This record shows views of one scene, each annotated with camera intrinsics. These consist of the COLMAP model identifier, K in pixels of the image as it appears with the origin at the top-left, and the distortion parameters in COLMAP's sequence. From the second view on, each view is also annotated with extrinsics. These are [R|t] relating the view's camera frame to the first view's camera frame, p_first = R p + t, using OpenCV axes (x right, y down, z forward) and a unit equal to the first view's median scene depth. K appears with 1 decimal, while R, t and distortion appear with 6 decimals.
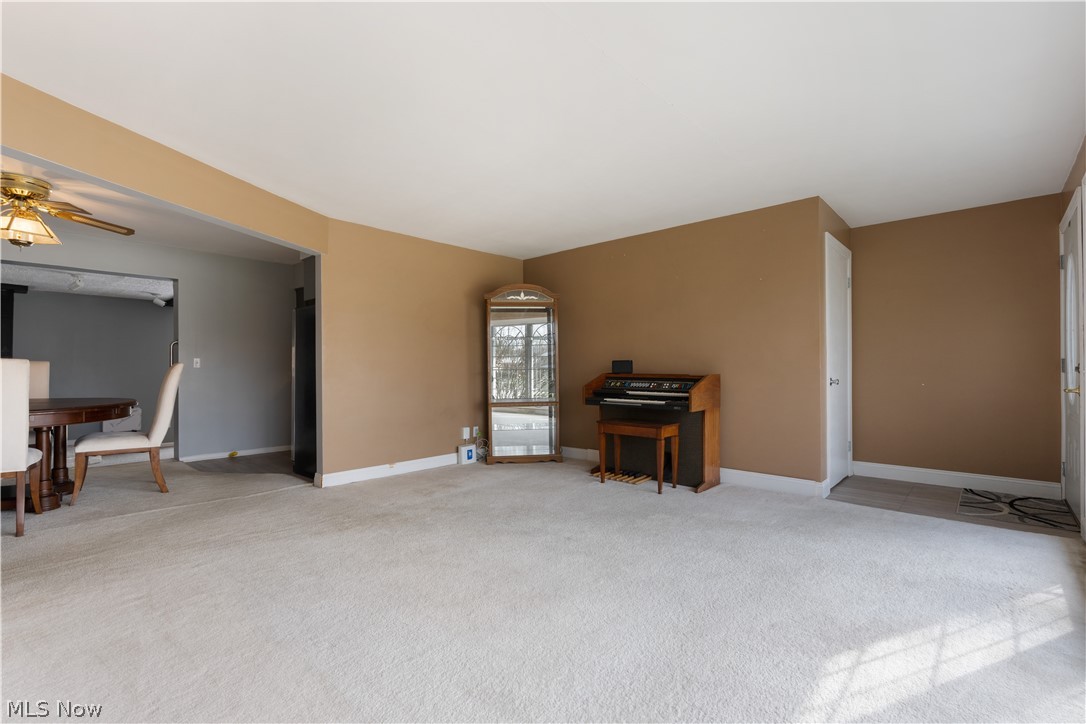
lens RADIAL K [[488.3, 0, 544.1], [0, 488.3, 368.4], [0, 0, 1]] dist [-0.002001, 0.001063]
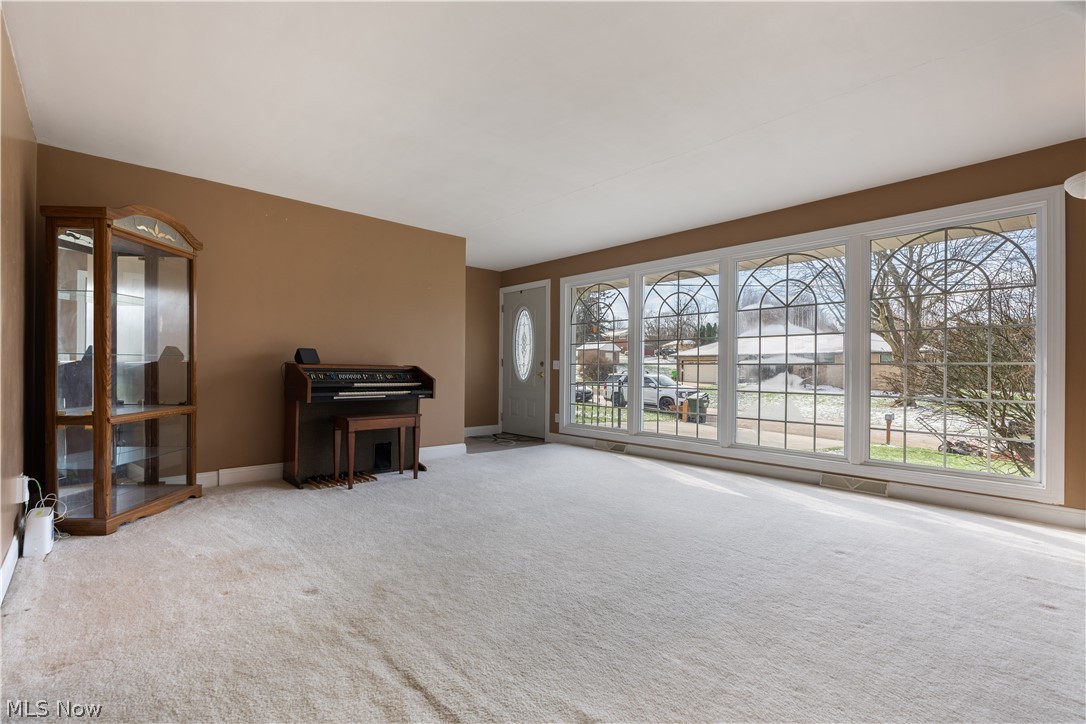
lens RADIAL K [[488.3, 0, 546.9], [0, 488.3, 367.6], [0, 0, 1]] dist [-0.002001, 0.001063]
pose [[0.085319, 0.004793, 0.996342, -0.716452], [-0.013135, 0.999907, -0.003686, 0.016614], [-0.996267, -0.012772, 0.085374, 0.582328]]
